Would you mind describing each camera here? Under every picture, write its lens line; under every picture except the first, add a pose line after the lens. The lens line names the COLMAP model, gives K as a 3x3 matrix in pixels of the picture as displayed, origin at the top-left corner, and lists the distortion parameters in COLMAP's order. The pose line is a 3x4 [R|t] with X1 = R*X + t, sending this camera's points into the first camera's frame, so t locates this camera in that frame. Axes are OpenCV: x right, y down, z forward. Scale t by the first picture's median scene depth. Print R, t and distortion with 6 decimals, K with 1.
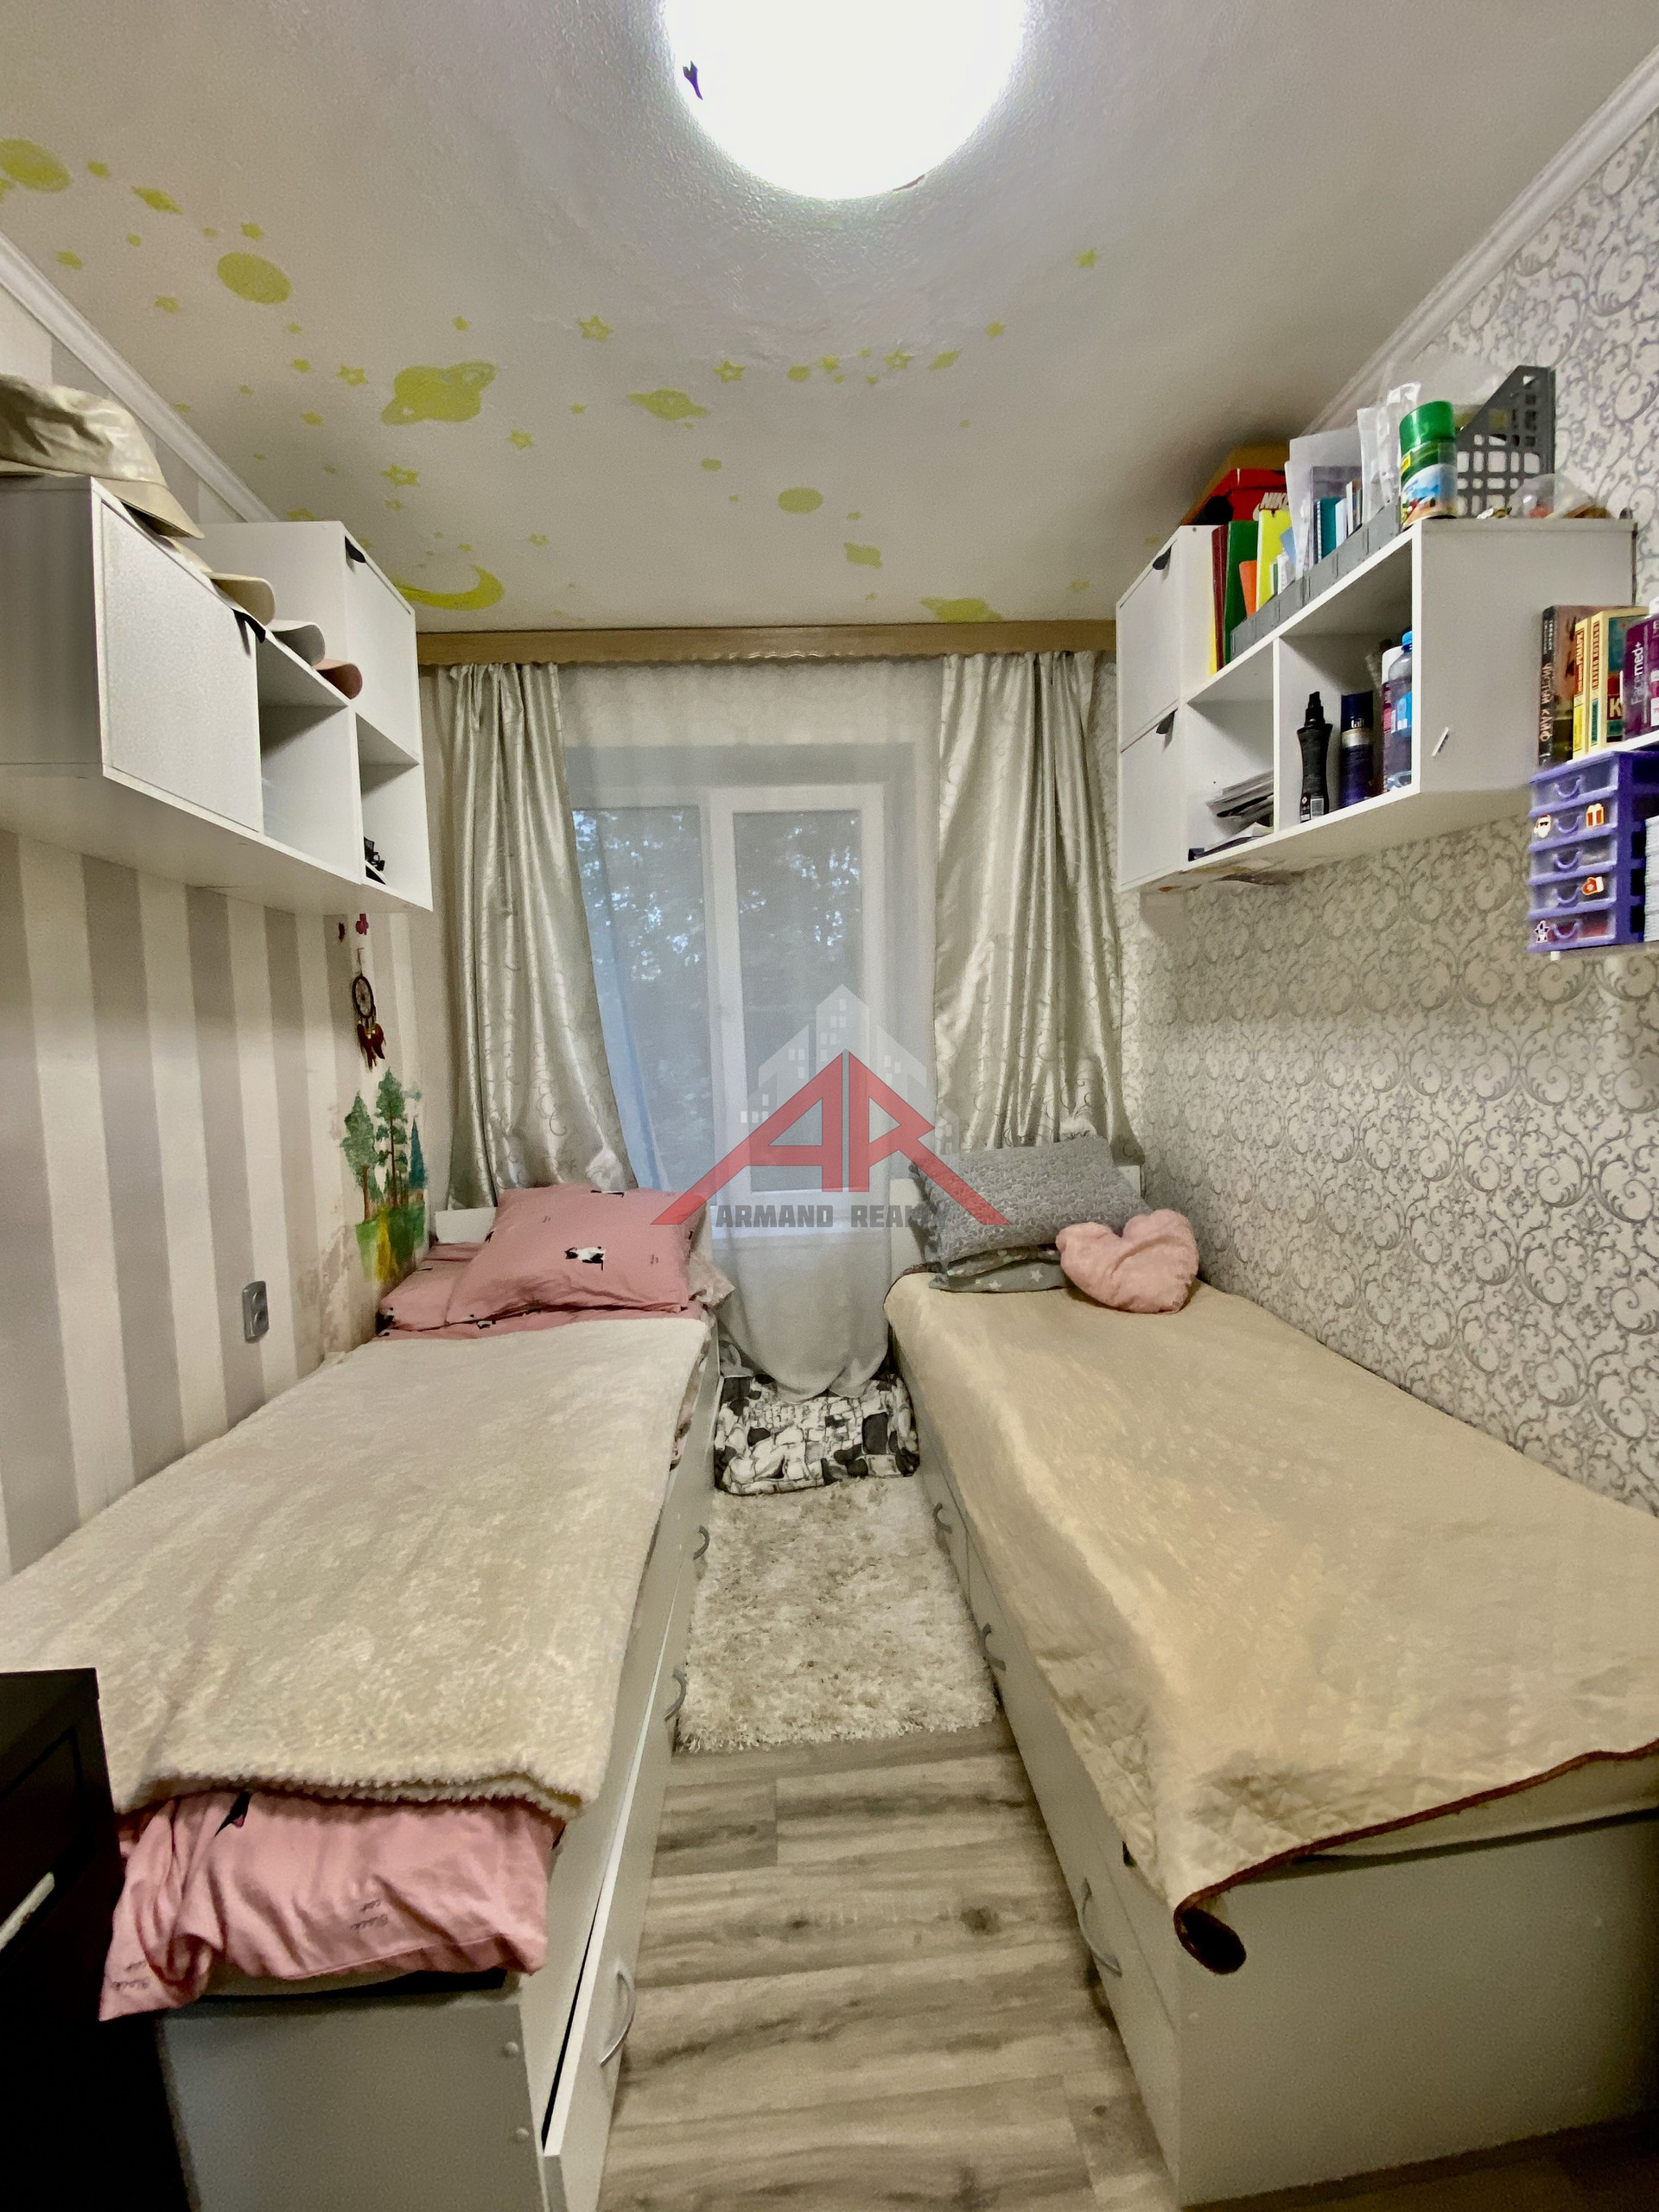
lens RADIAL K [[898.1, 0, 794.9], [0, 898.1, 1098.8], [0, 0, 1]] dist [0.011620, -0.015544]
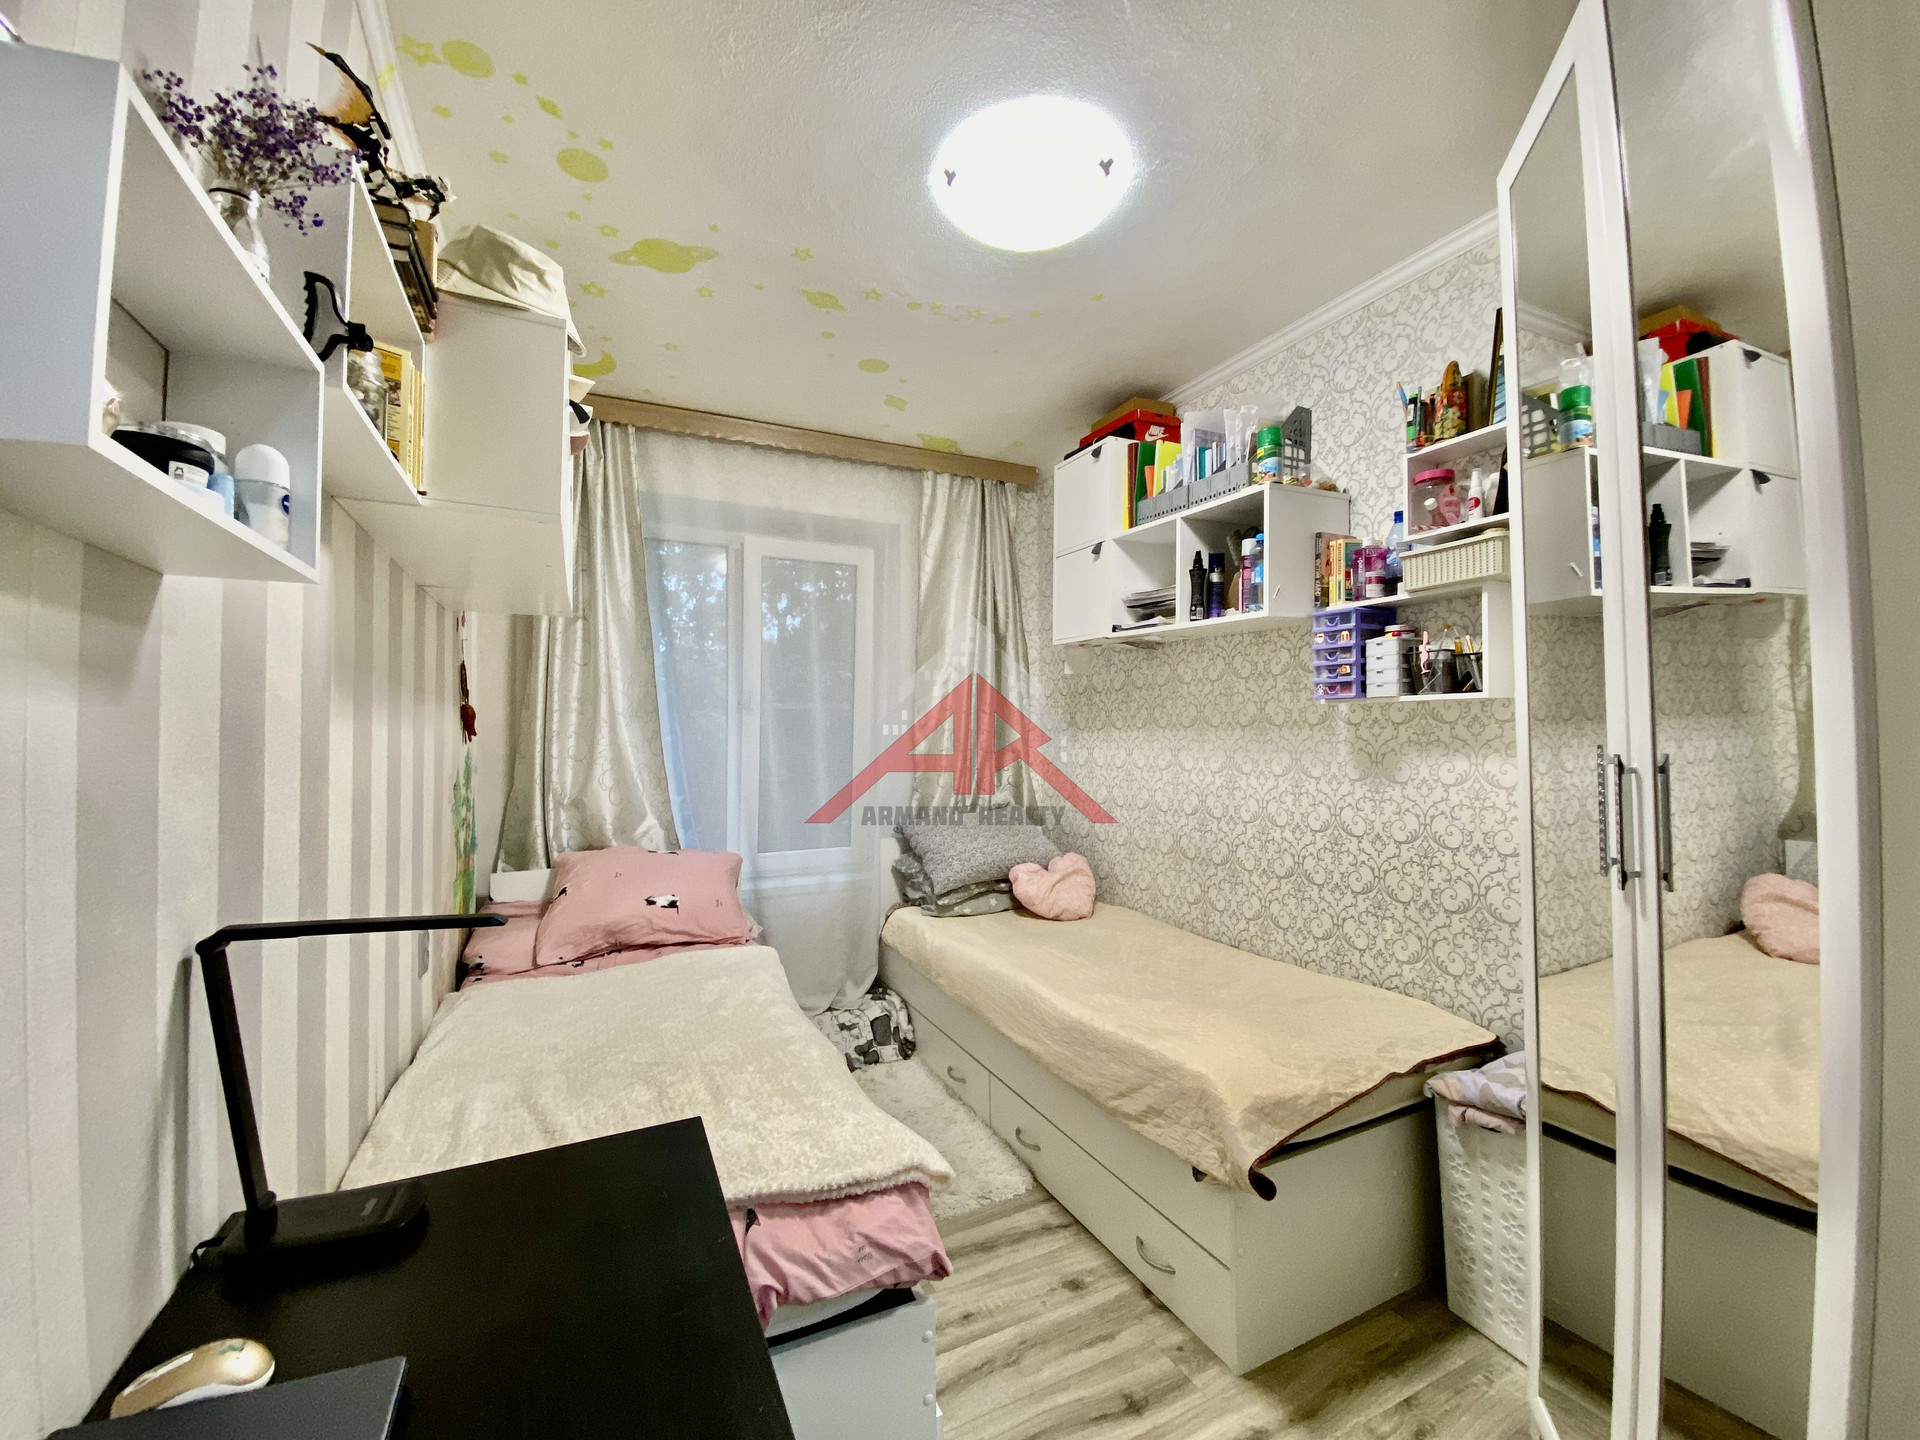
lens RADIAL K [[779.6, 0, 933.7], [0, 779.6, 718.4], [0, 0, 1]] dist [0.011620, -0.015544]
pose [[0.930400, 0.042638, 0.364057, -0.435699], [-0.008048, 0.995348, -0.096006, 0.038006], [-0.366457, 0.086394, 0.926415, -0.212627]]
